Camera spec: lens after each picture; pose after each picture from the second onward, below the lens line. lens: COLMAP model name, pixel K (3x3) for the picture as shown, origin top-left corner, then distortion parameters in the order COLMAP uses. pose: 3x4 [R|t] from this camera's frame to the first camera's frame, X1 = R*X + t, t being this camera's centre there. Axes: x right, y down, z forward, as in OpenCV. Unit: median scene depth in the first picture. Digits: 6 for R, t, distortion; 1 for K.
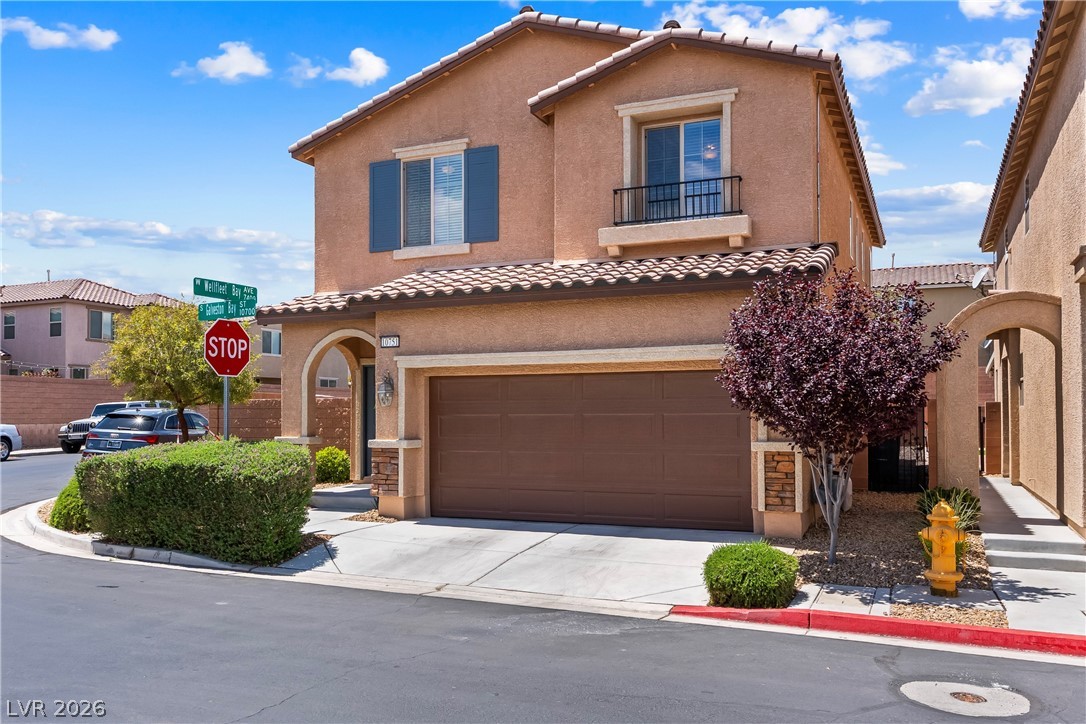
lens RADIAL K [[875.3, 0, 554.3], [0, 875.3, 400.3], [0, 0, 1]] dist [0.000685, 0.001733]
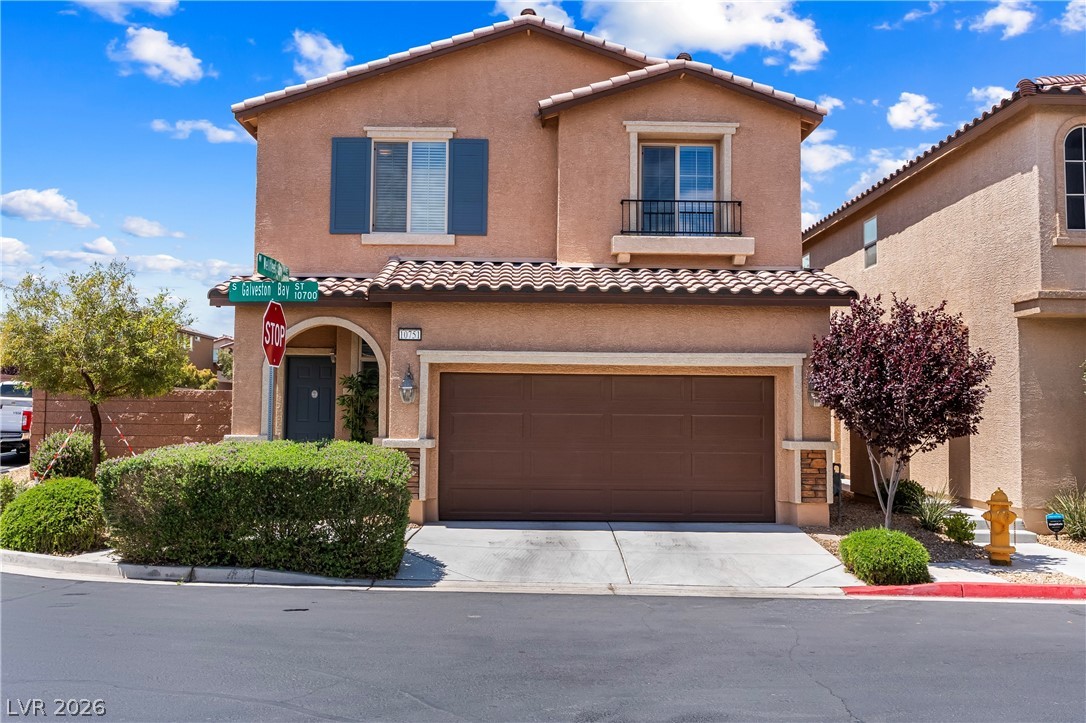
lens RADIAL K [[910.3, 0, 543.0], [0, 910.3, 361.5], [0, 0, 1]] dist [-0.010944, 0.005625]
pose [[0.912062, 0.035589, 0.408505, -0.457157], [-0.020636, 0.998948, -0.040953, -0.000638], [-0.409533, 0.028922, 0.911837, 0.051186]]
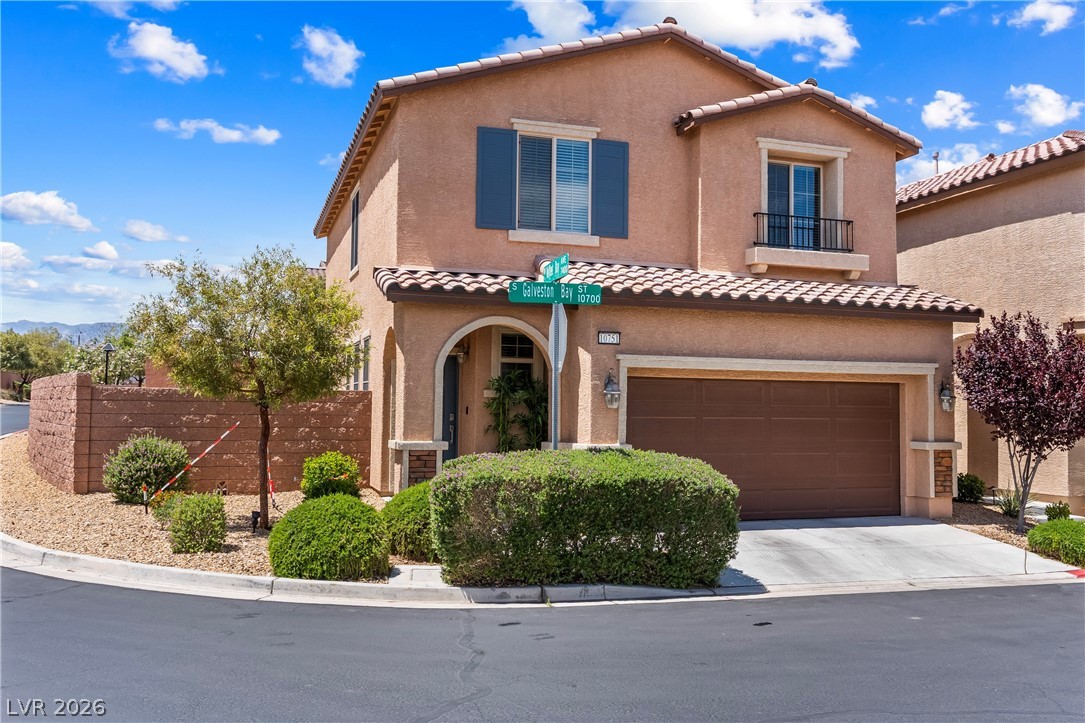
lens RADIAL K [[909.5, 0, 542.5], [0, 909.5, 361.5], [0, 0, 1]] dist [-0.010944, 0.005625]
pose [[0.750421, 0.044828, 0.659438, -0.877944], [-0.026982, 0.998943, -0.037203, -0.004293], [-0.660409, 0.010124, 0.750838, 0.324118]]
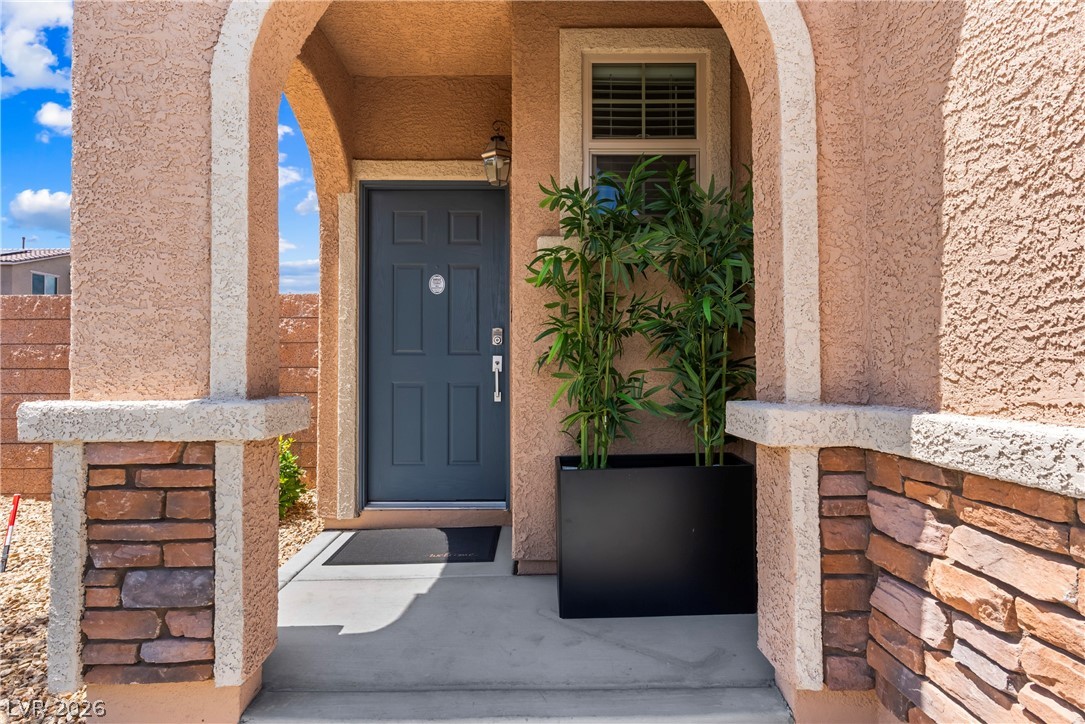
lens RADIAL K [[574.8, 0, 542.5], [0, 574.8, 362.0], [0, 0, 1]] dist [-0.001257, -0.000110]
pose [[0.920664, 0.004440, 0.390331, -0.305997], [-0.007388, 0.999954, 0.006050, 0.036933], [-0.390287, -0.008454, 0.920655, 0.971628]]
